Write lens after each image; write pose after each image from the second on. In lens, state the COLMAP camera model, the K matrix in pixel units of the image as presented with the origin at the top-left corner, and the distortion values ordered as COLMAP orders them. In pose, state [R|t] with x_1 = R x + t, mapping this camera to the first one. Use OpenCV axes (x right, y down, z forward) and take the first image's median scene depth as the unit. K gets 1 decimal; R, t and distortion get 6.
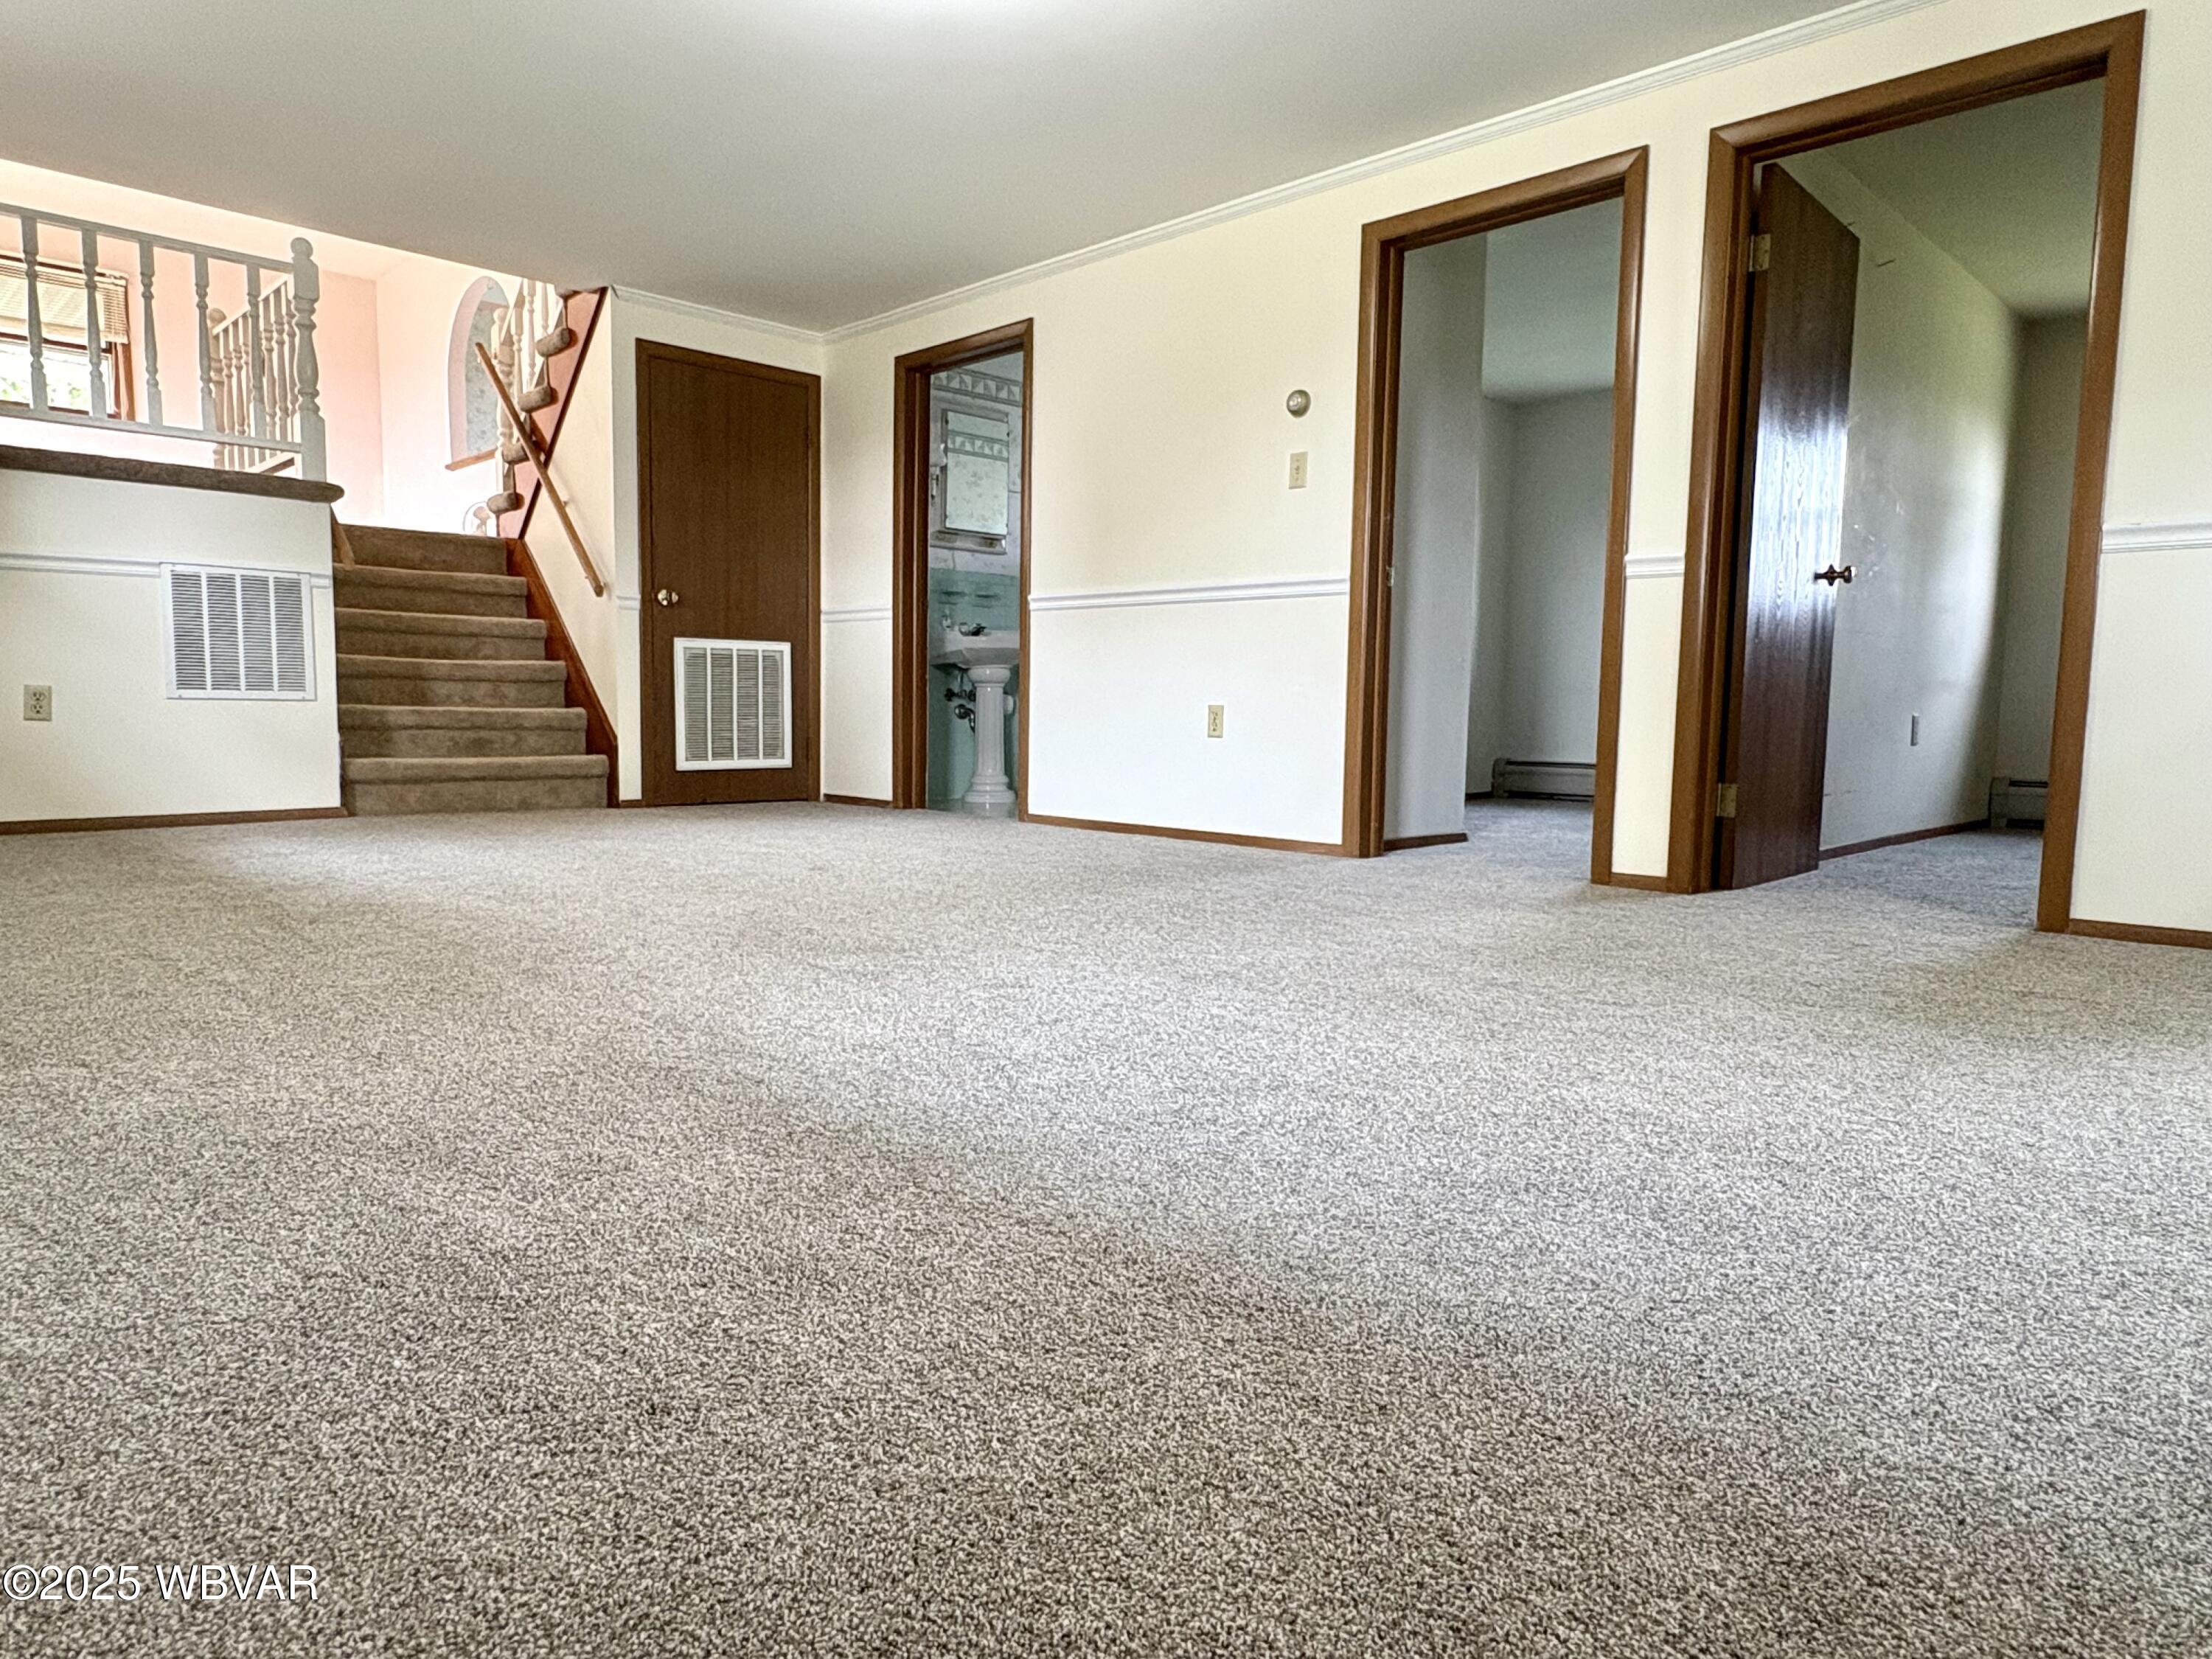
lens RADIAL K [[1398.7, 0, 1095.7], [0, 1398.7, 840.2], [0, 0, 1]] dist [0.004871, 0.002851]
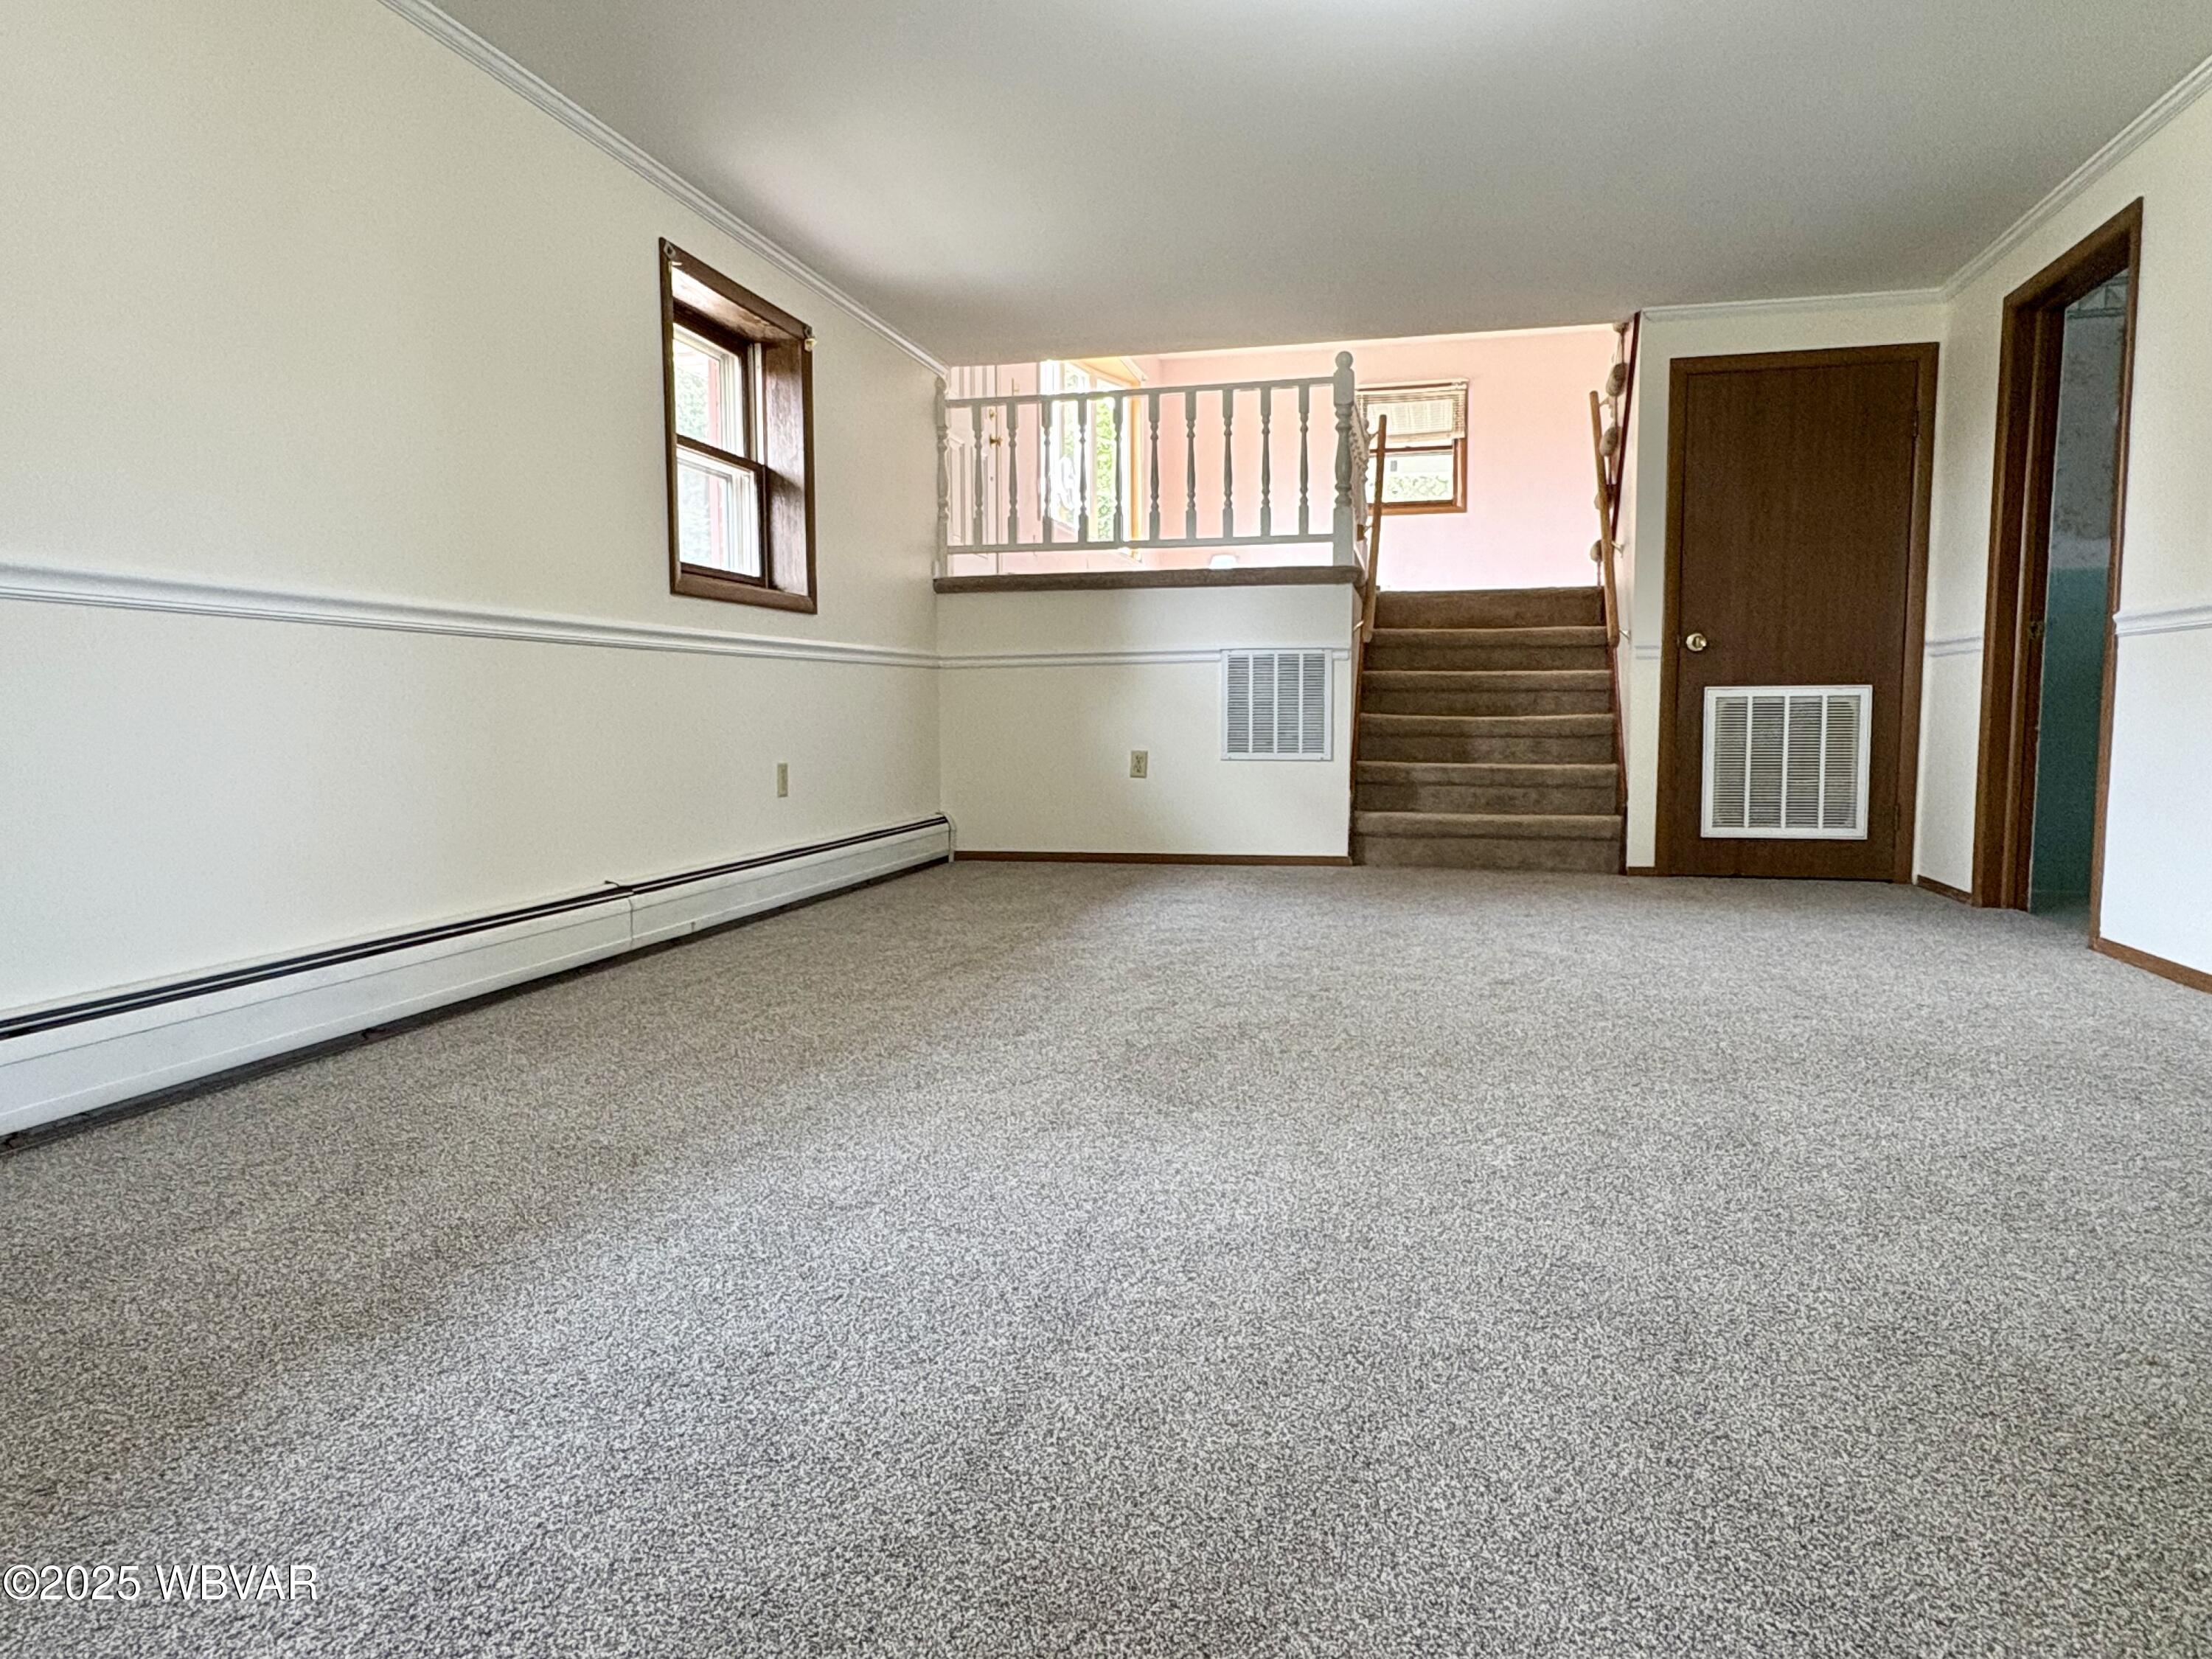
lens RADIAL K [[1398.7, 0, 1102.4], [0, 1398.7, 819.7], [0, 0, 1]] dist [0.004871, 0.002851]
pose [[0.517319, 0.050746, -0.854287, 0.270320], [-0.071128, 0.997336, 0.016172, -0.050911], [0.852831, 0.052397, 0.519551, 0.233419]]
